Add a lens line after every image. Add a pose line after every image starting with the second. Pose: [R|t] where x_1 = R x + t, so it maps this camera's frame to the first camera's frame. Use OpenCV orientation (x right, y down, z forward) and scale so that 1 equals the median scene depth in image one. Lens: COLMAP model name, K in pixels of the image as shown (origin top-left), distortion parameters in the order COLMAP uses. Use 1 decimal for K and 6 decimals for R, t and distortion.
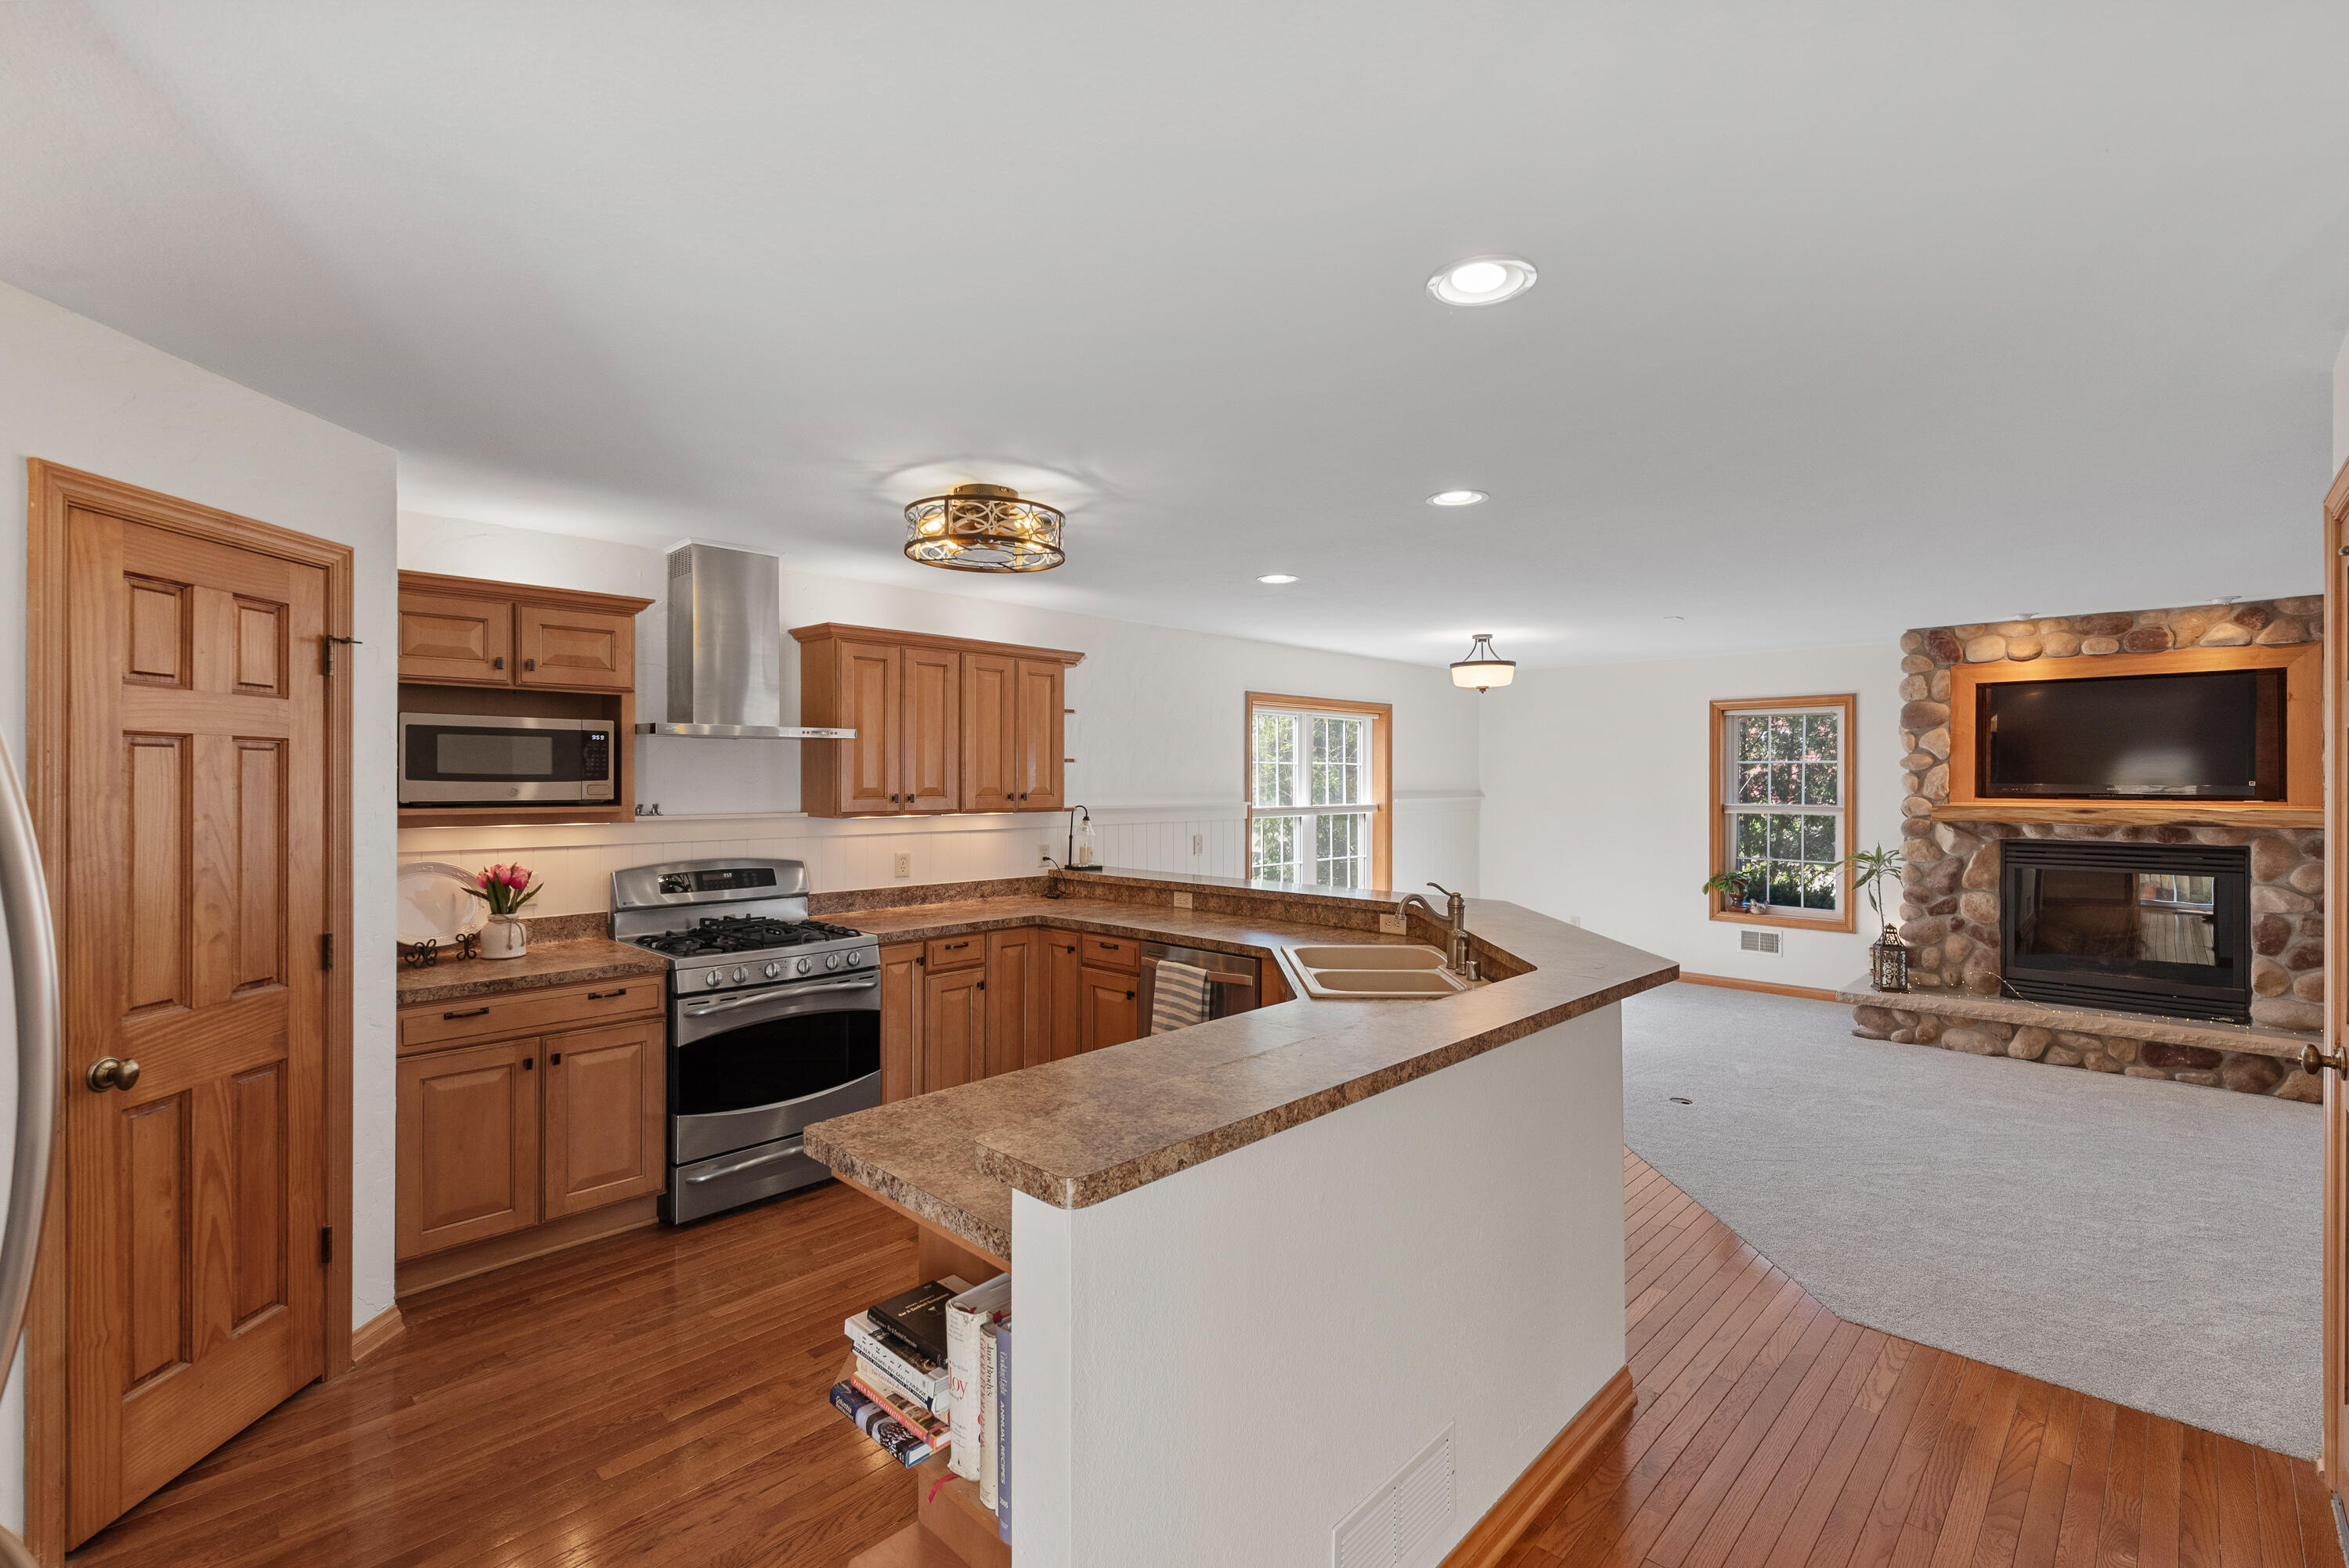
lens RADIAL K [[1021.2, 0, 1189.1], [0, 1021.2, 779.4], [0, 0, 1]] dist [0.005016, -0.002039]
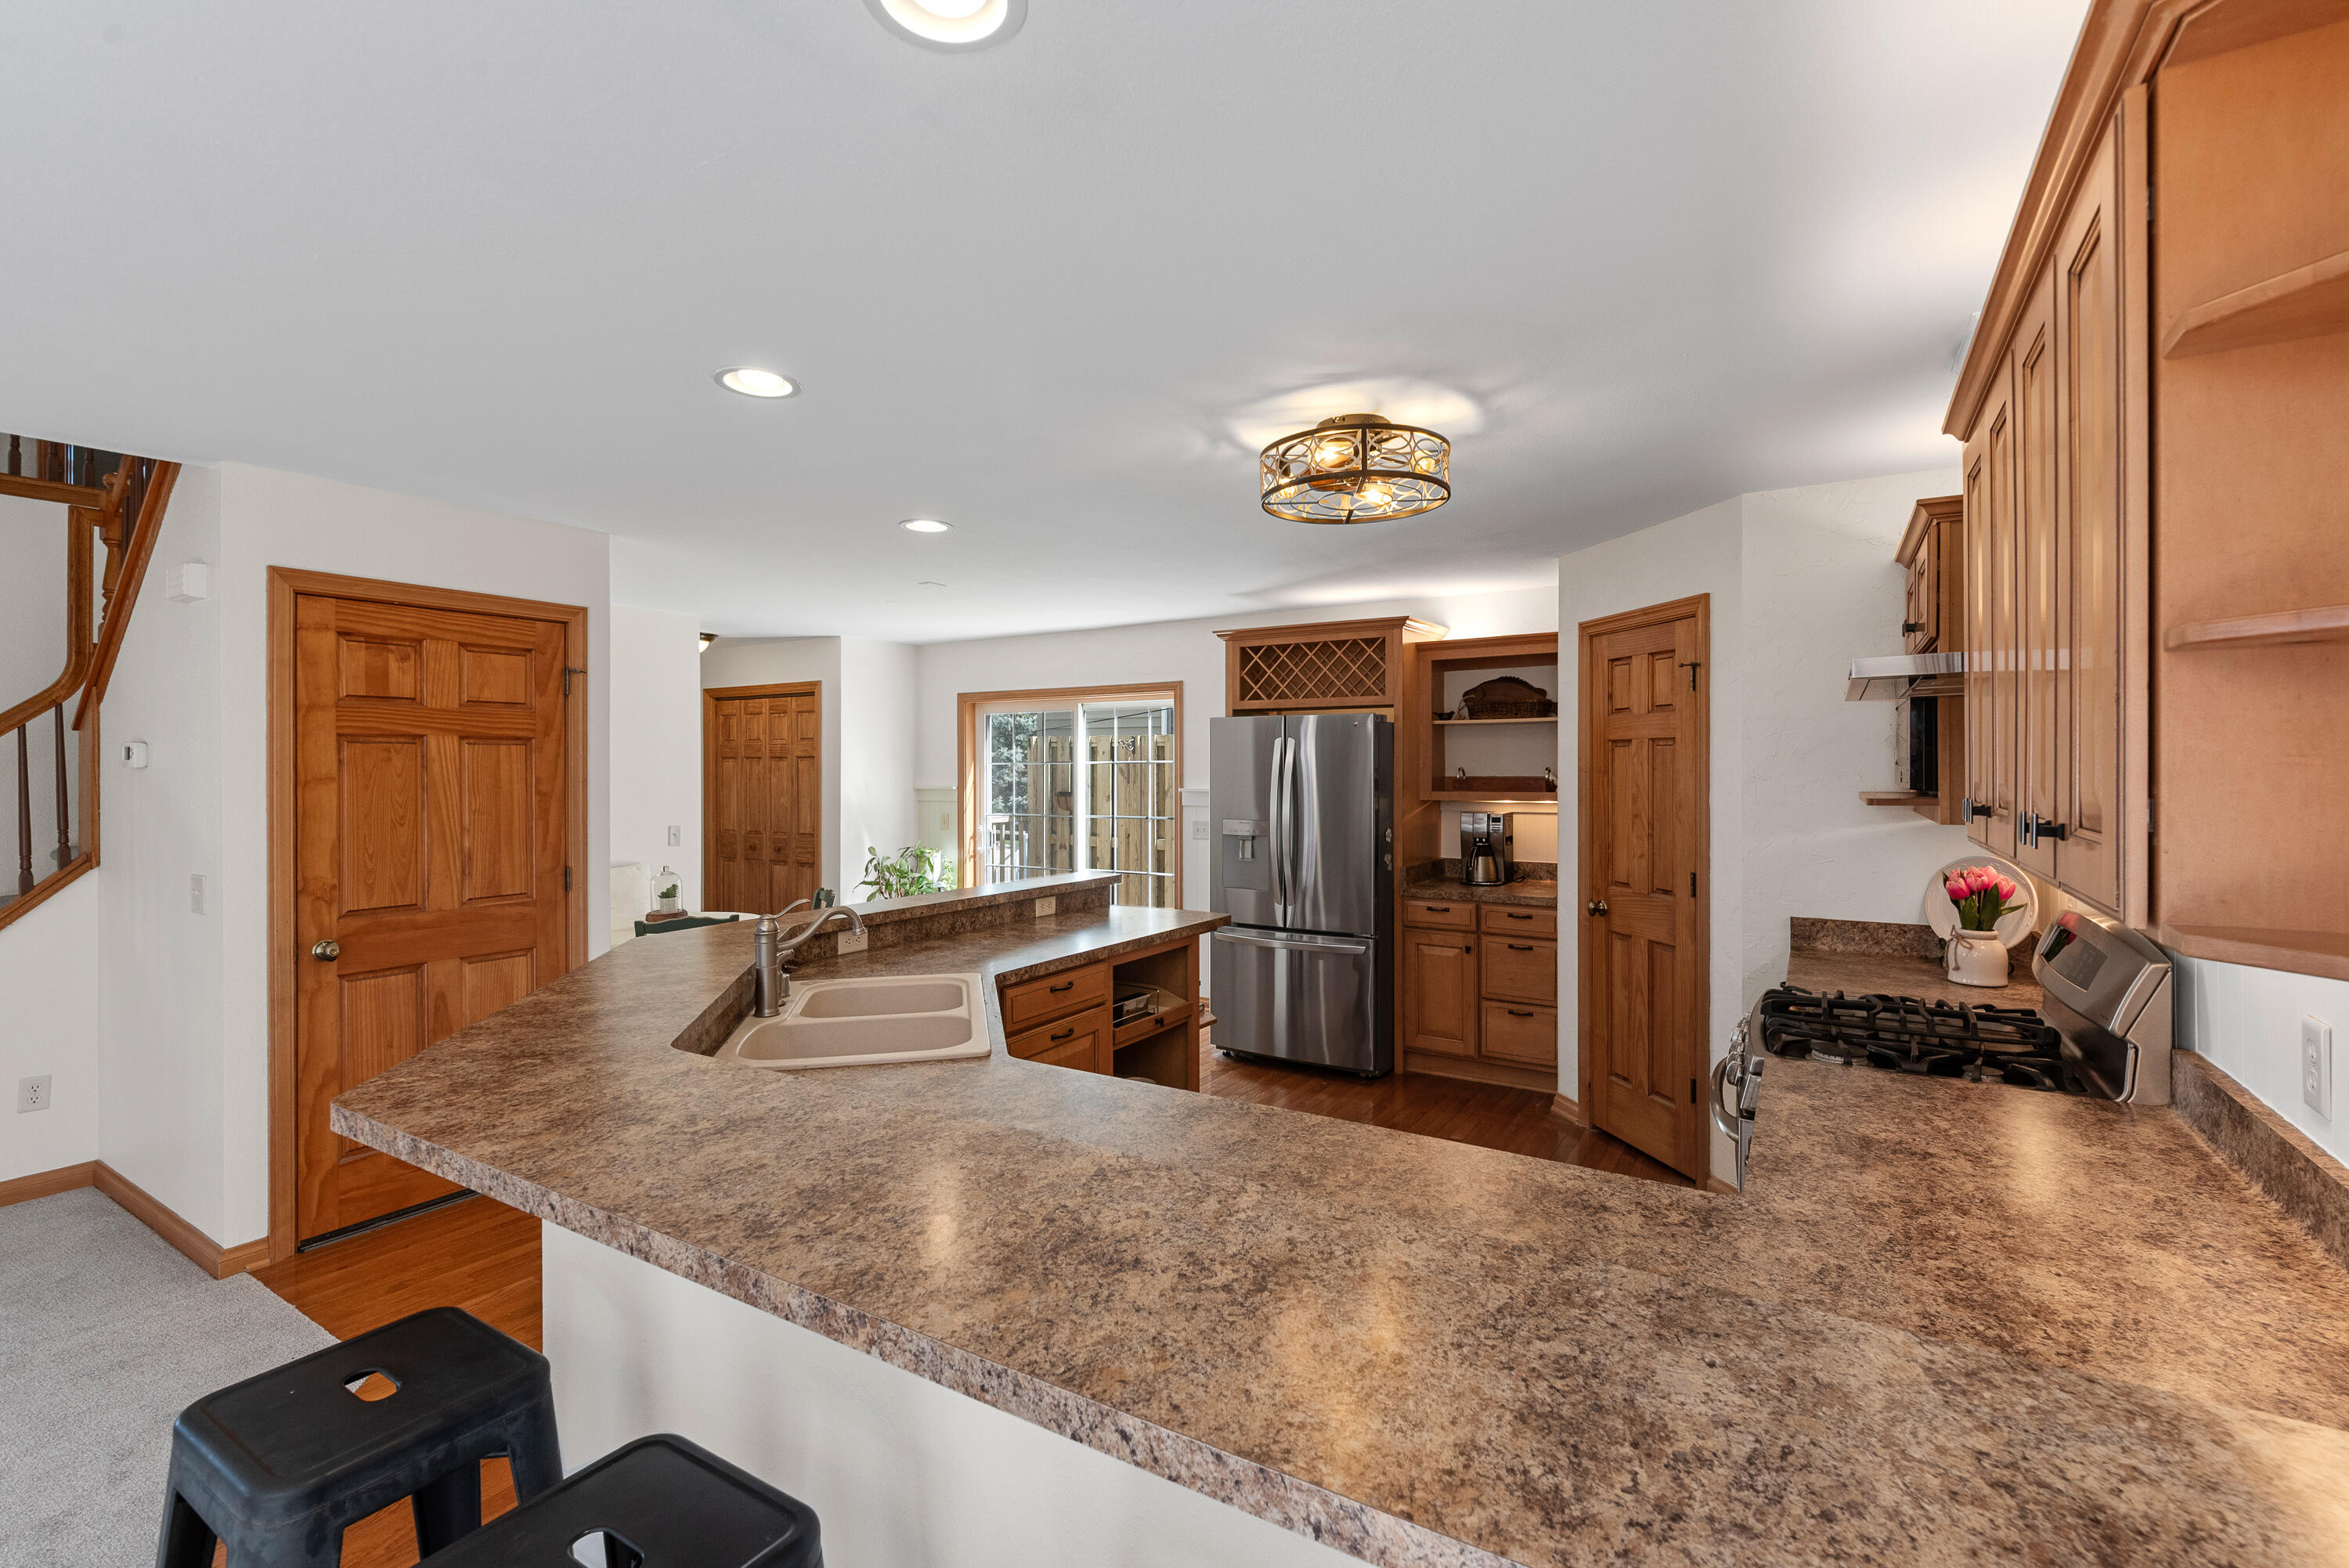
lens RADIAL K [[1021.2, 0, 1184.6], [0, 1021.2, 775.0], [0, 0, 1]] dist [0.005016, -0.002039]
pose [[-0.978309, 0.003148, -0.207125, 0.065361], [0.001638, 0.999971, 0.007464, 0.001624], [0.207143, 0.006963, -0.978286, 1.012445]]
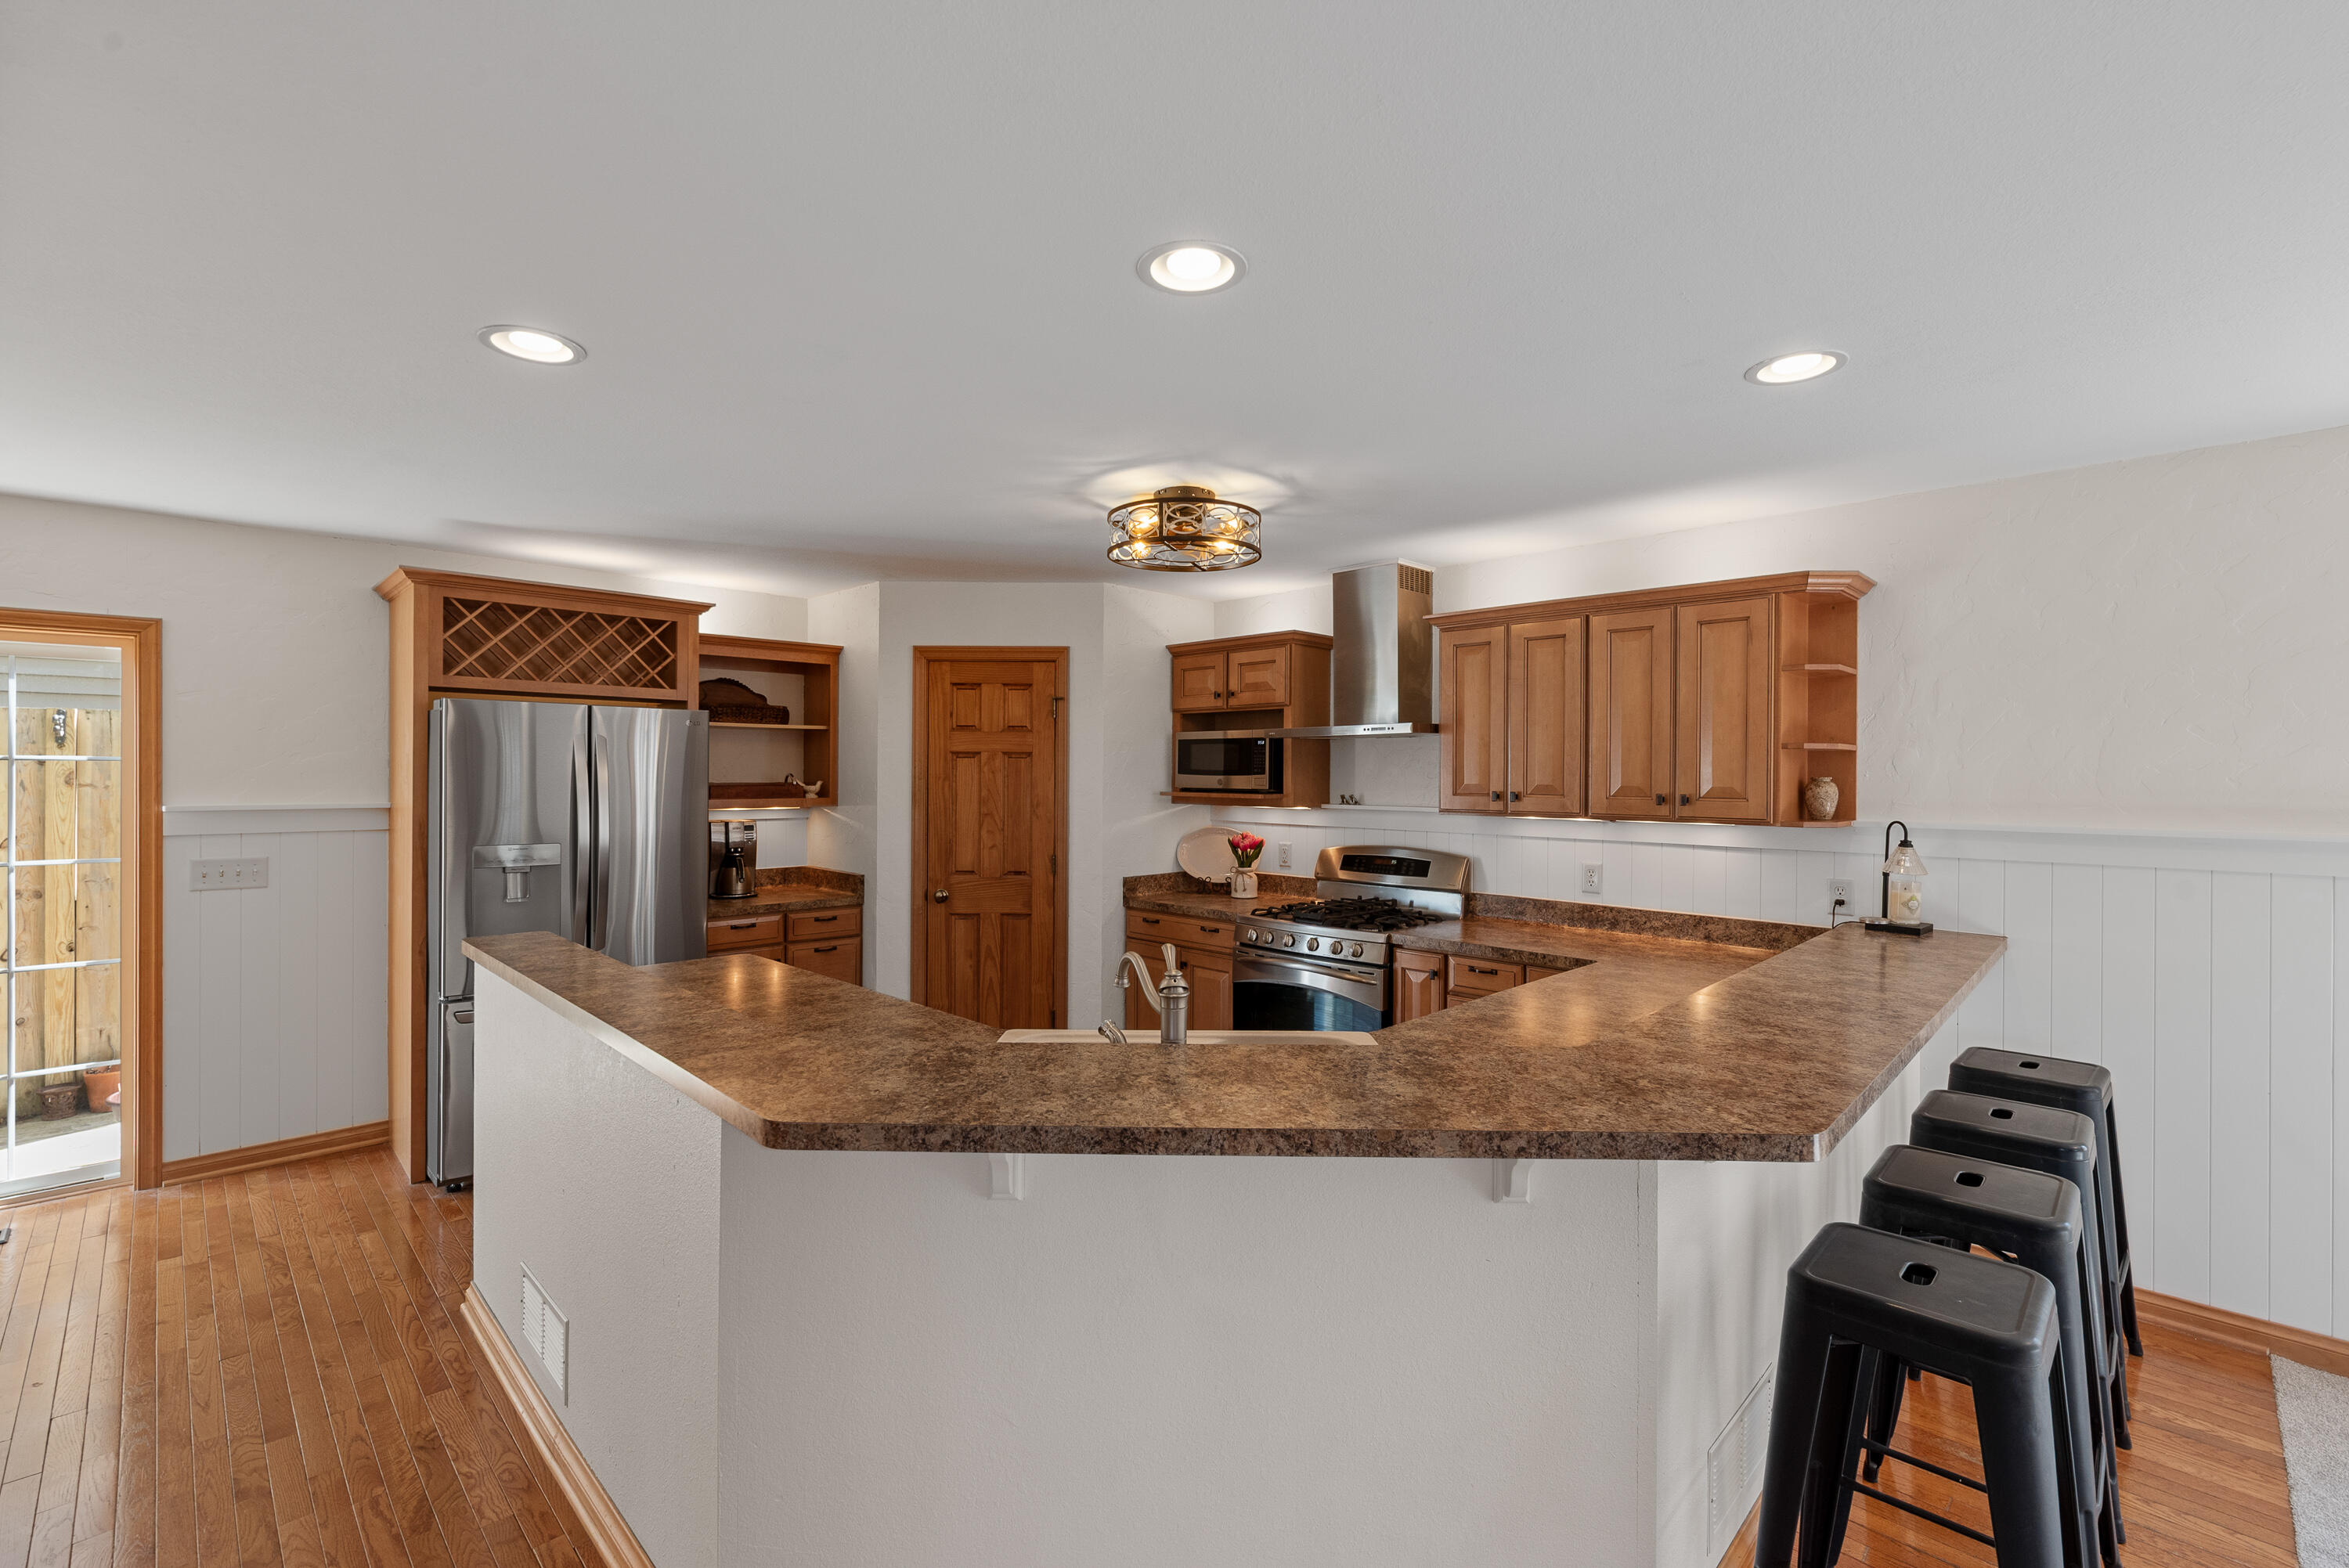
lens RADIAL K [[1021.2, 0, 1174.6], [0, 1021.2, 777.9], [0, 0, 1]] dist [0.005016, -0.002039]
pose [[-0.020035, 0.002448, -0.999796, 0.467441], [-0.005206, 0.999983, 0.002552, 0.001544], [0.999786, 0.005257, -0.020022, 0.568583]]
